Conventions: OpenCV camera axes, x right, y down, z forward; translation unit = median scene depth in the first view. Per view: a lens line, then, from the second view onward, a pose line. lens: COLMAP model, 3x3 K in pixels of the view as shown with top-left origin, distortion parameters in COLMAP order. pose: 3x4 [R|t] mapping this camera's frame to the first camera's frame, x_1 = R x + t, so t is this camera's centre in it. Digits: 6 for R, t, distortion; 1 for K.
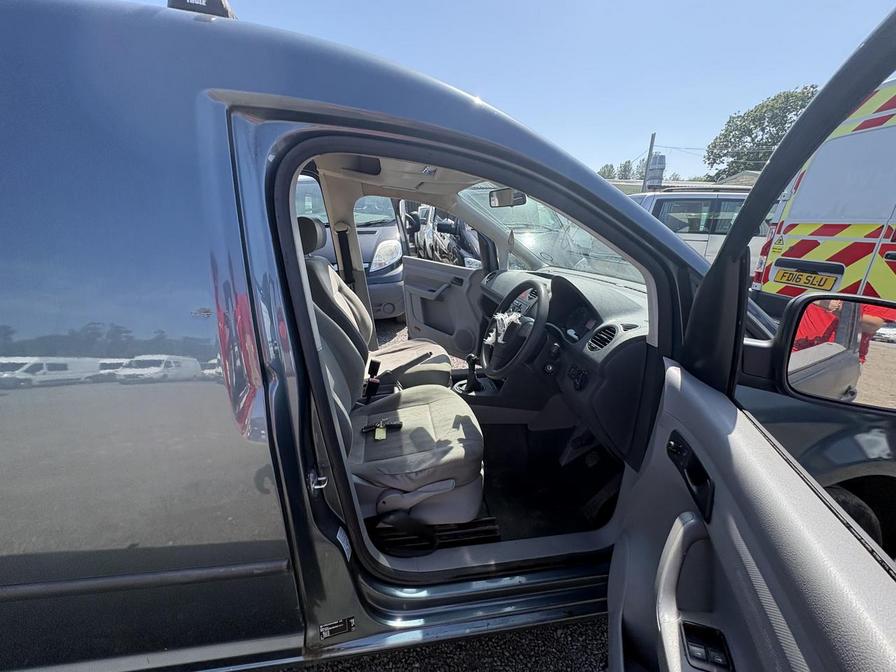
lens RADIAL K [[357.4, 0, 450.4], [0, 357.4, 336.1], [0, 0, 1]] dist [-0.002100, 0.001473]
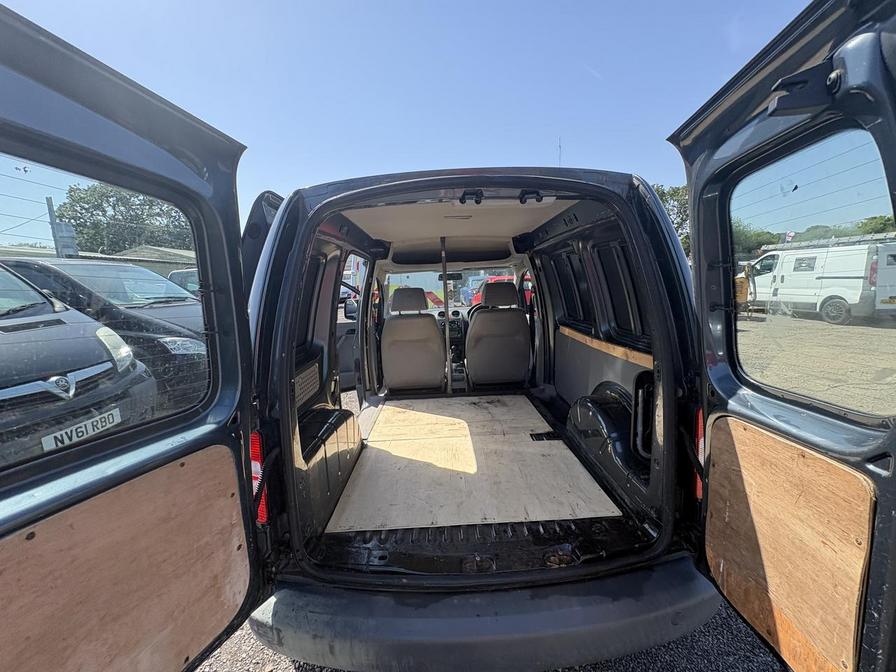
lens RADIAL K [[357.4, 0, 446.6], [0, 357.4, 341.0], [0, 0, 1]] dist [-0.002100, 0.001473]
pose [[0.130641, -0.180989, 0.974770, -0.945114], [0.342740, 0.930821, 0.126894, -0.121295], [-0.930302, 0.317515, 0.183636, 0.289821]]
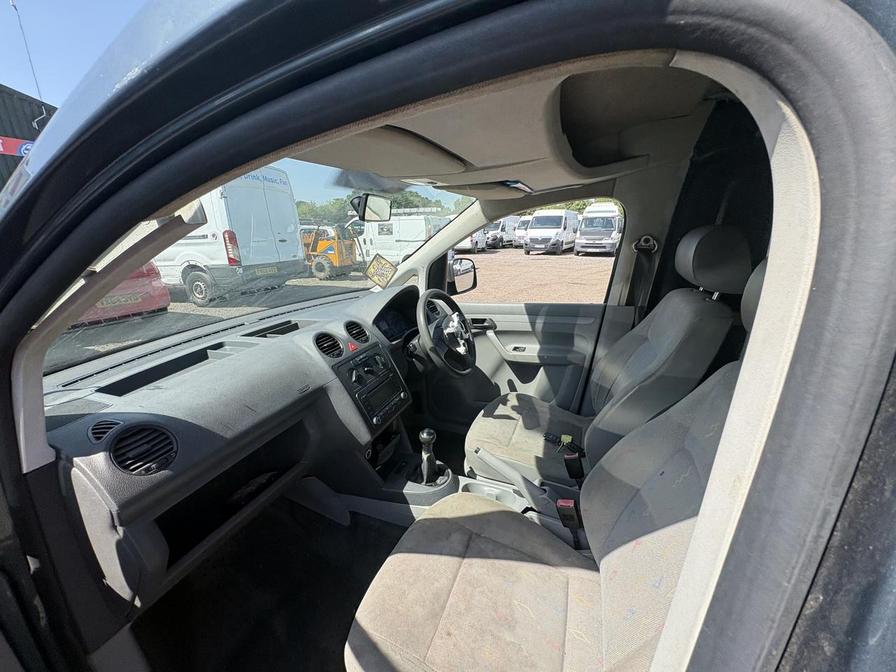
lens RADIAL K [[357.4, 0, 448.0], [0, 357.4, 335.4], [0, 0, 1]] dist [-0.002100, 0.001473]
pose [[-0.859285, -0.138259, 0.492456, -0.131235], [0.167353, 0.833791, 0.526104, -0.215525], [-0.483344, 0.534488, -0.693326, 0.633060]]
